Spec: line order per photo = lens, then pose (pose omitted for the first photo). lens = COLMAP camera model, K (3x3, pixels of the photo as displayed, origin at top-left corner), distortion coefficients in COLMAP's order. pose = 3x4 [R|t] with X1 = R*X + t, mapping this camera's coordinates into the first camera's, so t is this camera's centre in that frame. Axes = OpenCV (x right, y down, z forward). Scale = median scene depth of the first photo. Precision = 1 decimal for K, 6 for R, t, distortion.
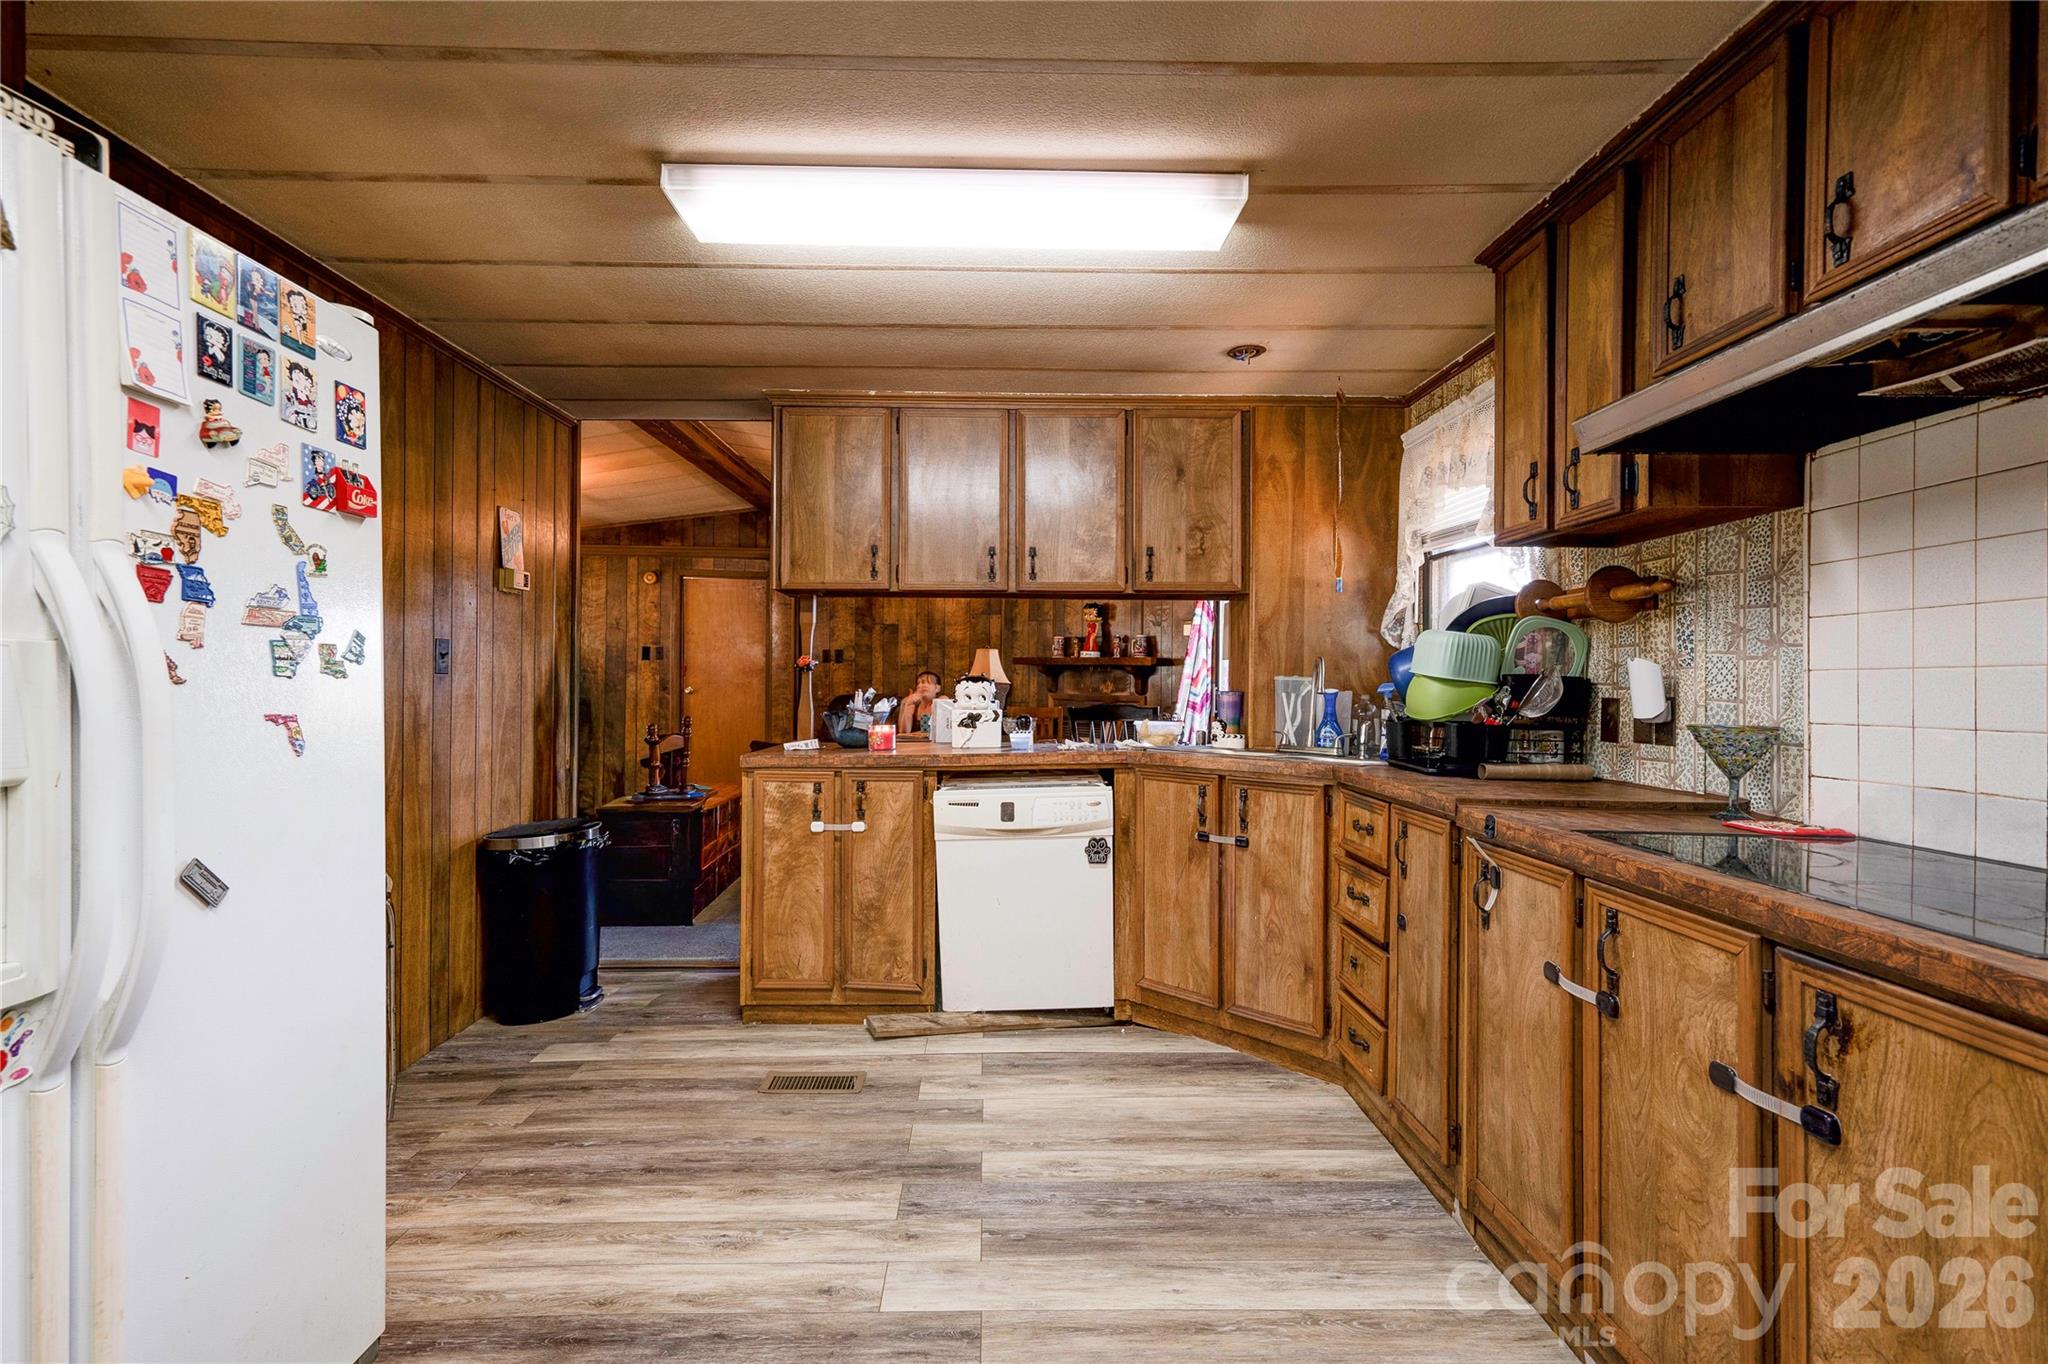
lens RADIAL K [[939.4, 0, 1011.7], [0, 939.4, 678.6], [0, 0, 1]] dist [-0.004432, 0.012217]
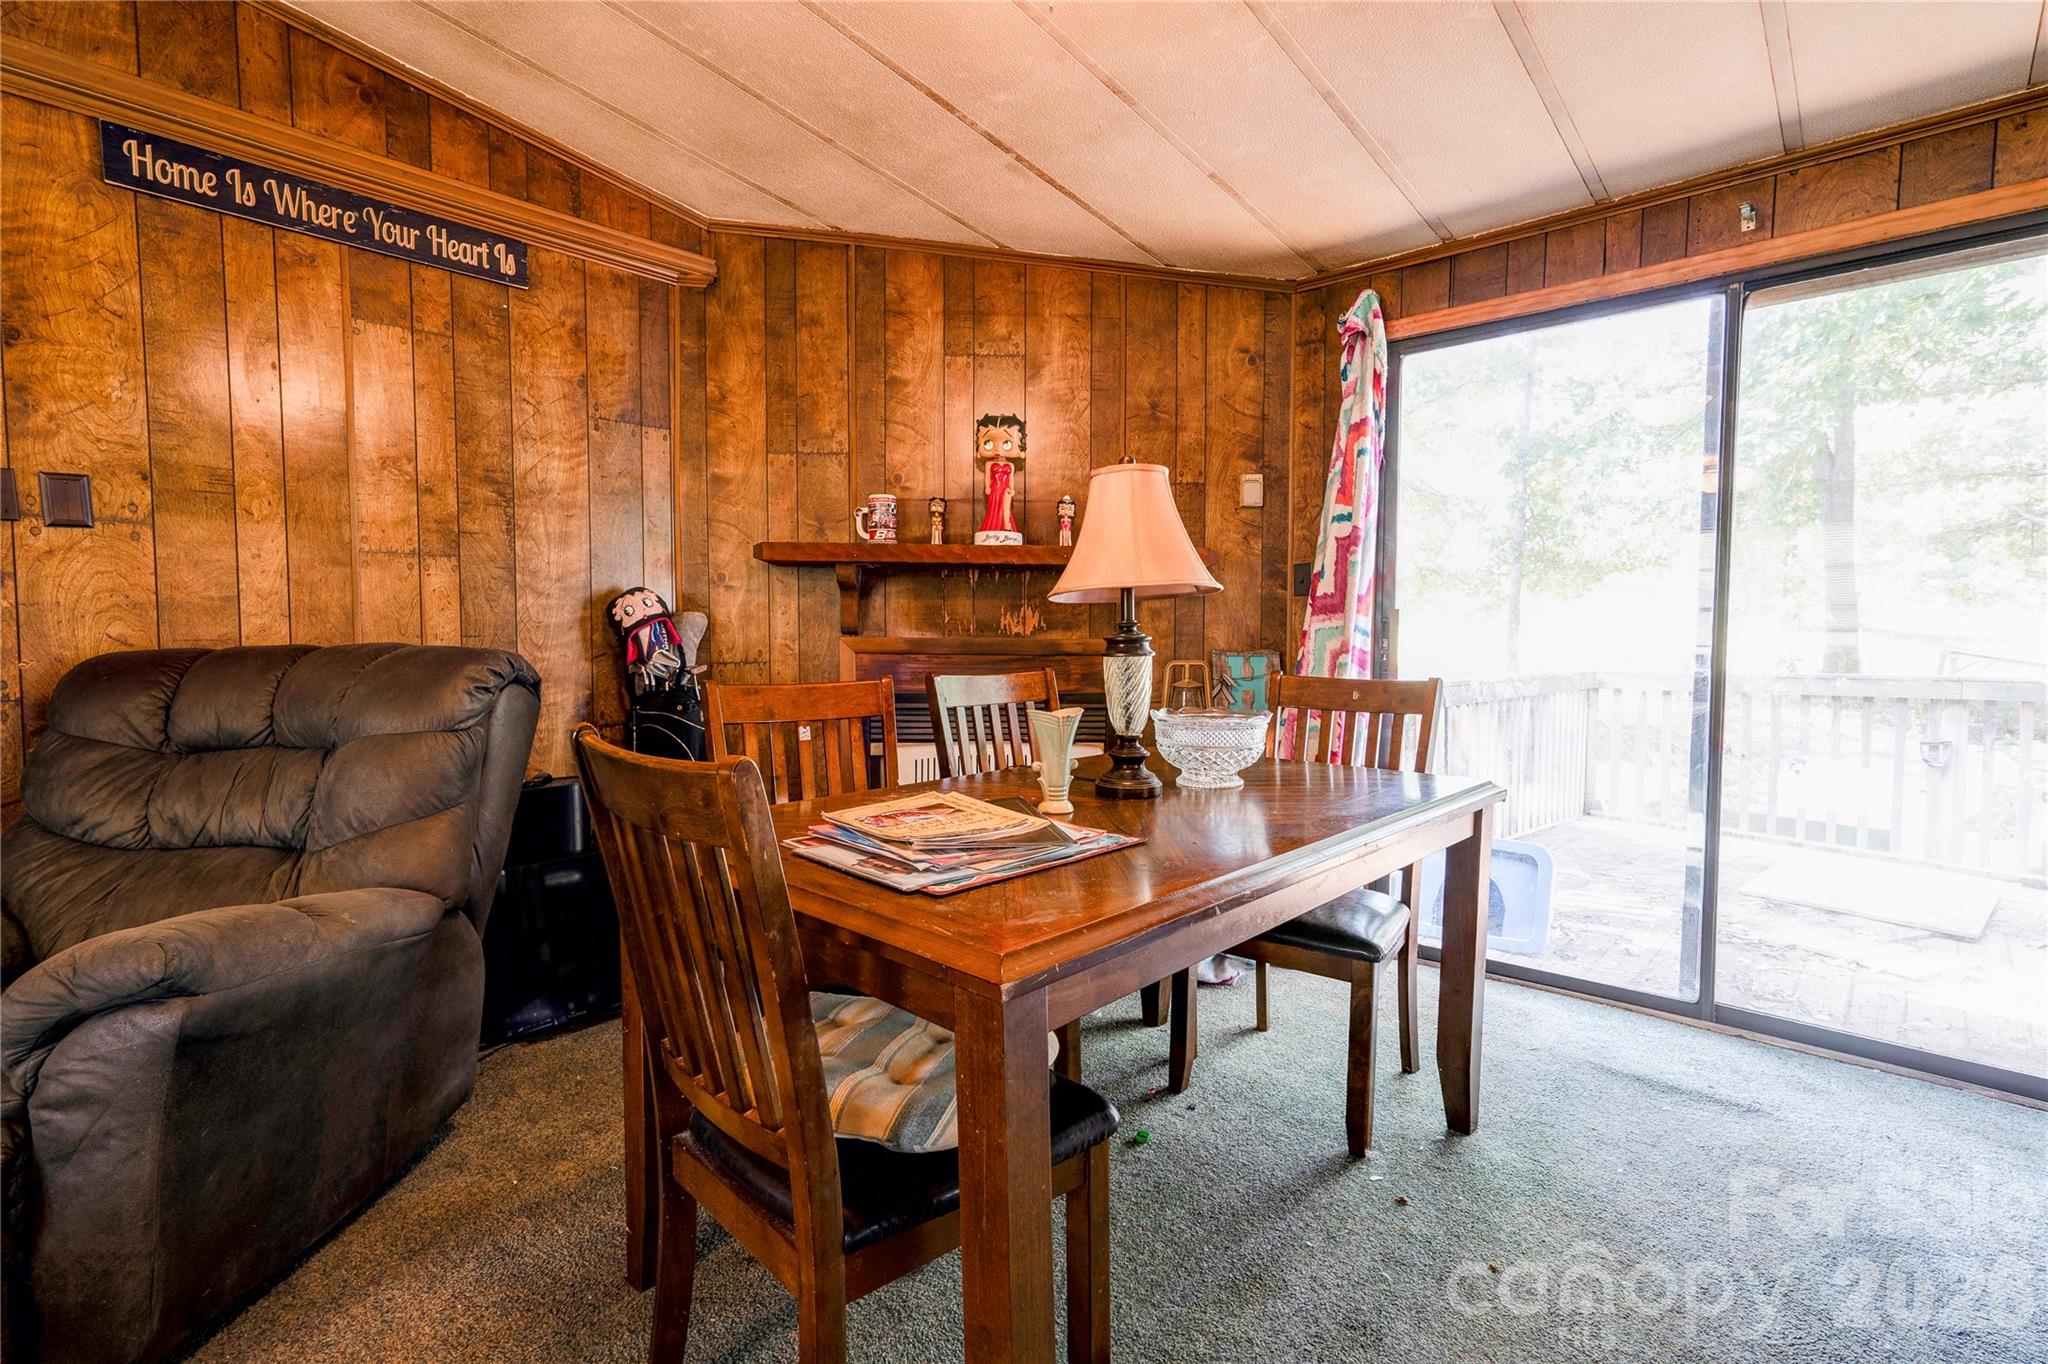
lens RADIAL K [[969.1, 0, 999.9], [0, 969.1, 682.0], [0, 0, 1]] dist [-0.008189, 0.013864]
pose [[0.696361, -0.042120, 0.716455, -1.180938], [0.003723, 0.998475, 0.055082, 0.069312], [-0.717682, -0.035690, 0.695455, 3.718962]]
